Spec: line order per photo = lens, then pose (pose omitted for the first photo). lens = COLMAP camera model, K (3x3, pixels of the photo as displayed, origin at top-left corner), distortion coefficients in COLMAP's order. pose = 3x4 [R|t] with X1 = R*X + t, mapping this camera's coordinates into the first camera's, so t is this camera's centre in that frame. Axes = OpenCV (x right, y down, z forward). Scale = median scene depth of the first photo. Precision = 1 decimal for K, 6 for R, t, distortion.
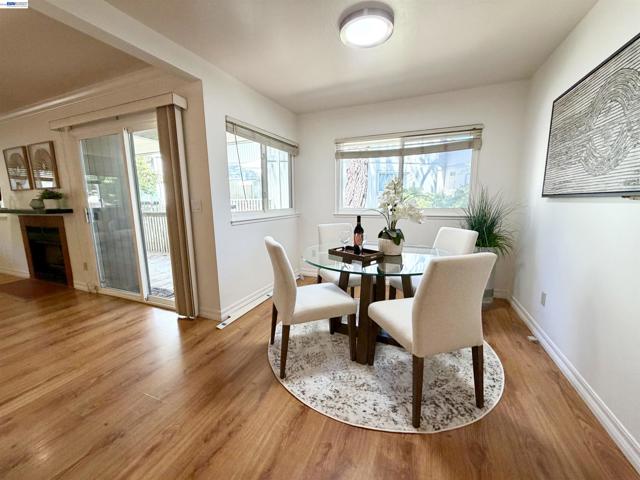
lens RADIAL K [[252.1, 0, 322.4], [0, 252.1, 238.6], [0, 0, 1]] dist [-0.004553, 0.001837]
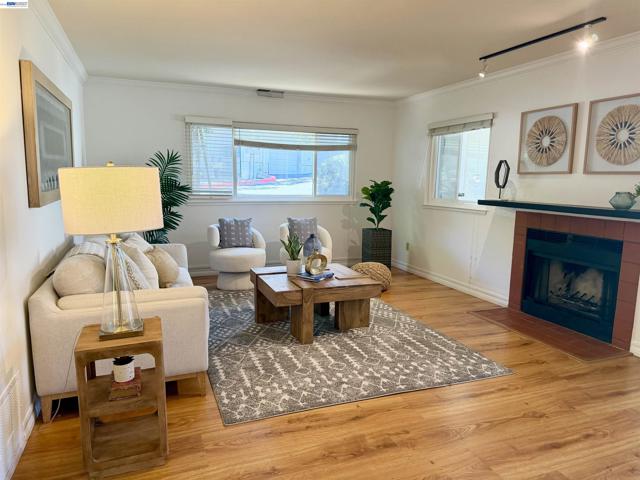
lens RADIAL K [[450.6, 0, 316.9], [0, 450.6, 238.6], [0, 0, 1]] dist [0.046502, -0.062317]
pose [[0.684993, 0.124406, -0.717850, -0.750806], [-0.142882, 0.989118, 0.035076, 0.011223], [0.714402, 0.078541, 0.695314, -0.196323]]
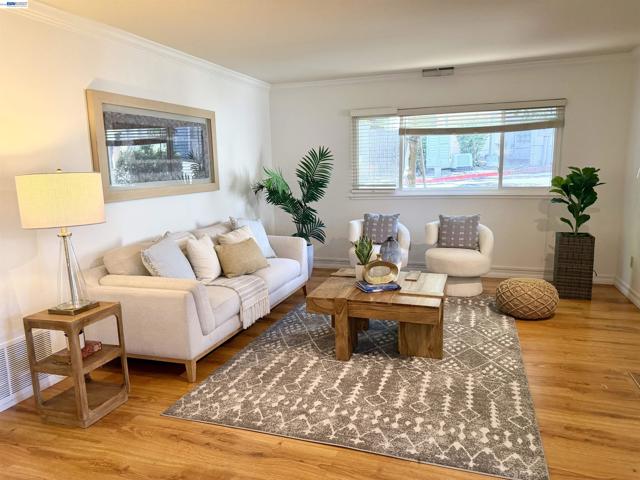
lens RADIAL K [[450.6, 0, 319.2], [0, 450.6, 241.8], [0, 0, 1]] dist [0.046502, -0.062317]
pose [[0.060710, 0.178441, -0.982076, -0.626982], [-0.138205, 0.975917, 0.168778, -0.089860], [0.988541, 0.125482, 0.083909, 0.343508]]
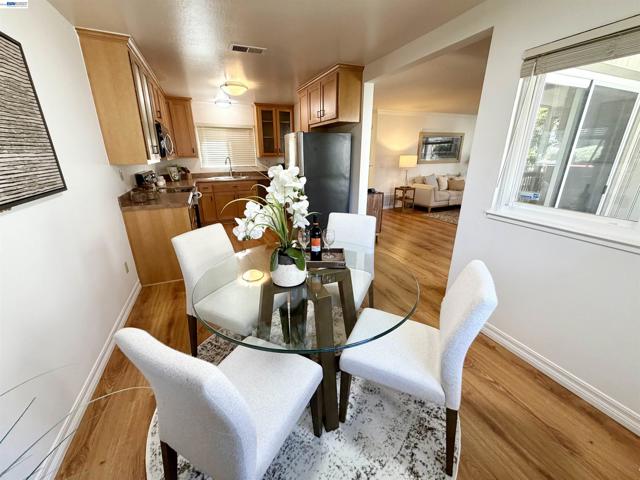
lens RADIAL K [[252.1, 0, 321.7], [0, 252.1, 238.9], [0, 0, 1]] dist [-0.004553, 0.001837]
pose [[-0.698214, 0.253000, -0.669692, 0.342564], [-0.096433, 0.893705, 0.438169, -0.206924], [0.709364, 0.370516, -0.599600, 0.808097]]
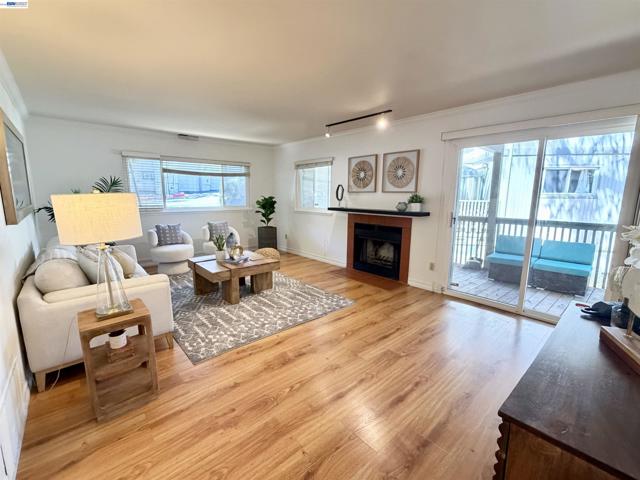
lens RADIAL K [[285.4, 0, 319.9], [0, 285.4, 239.7], [0, 0, 1]] dist [-0.003816, 0.001223]
pose [[0.898461, 0.092715, -0.429151, -0.793742], [-0.092380, 0.995488, 0.021663, 0.012853], [0.429224, 0.020182, 0.902973, -0.262210]]
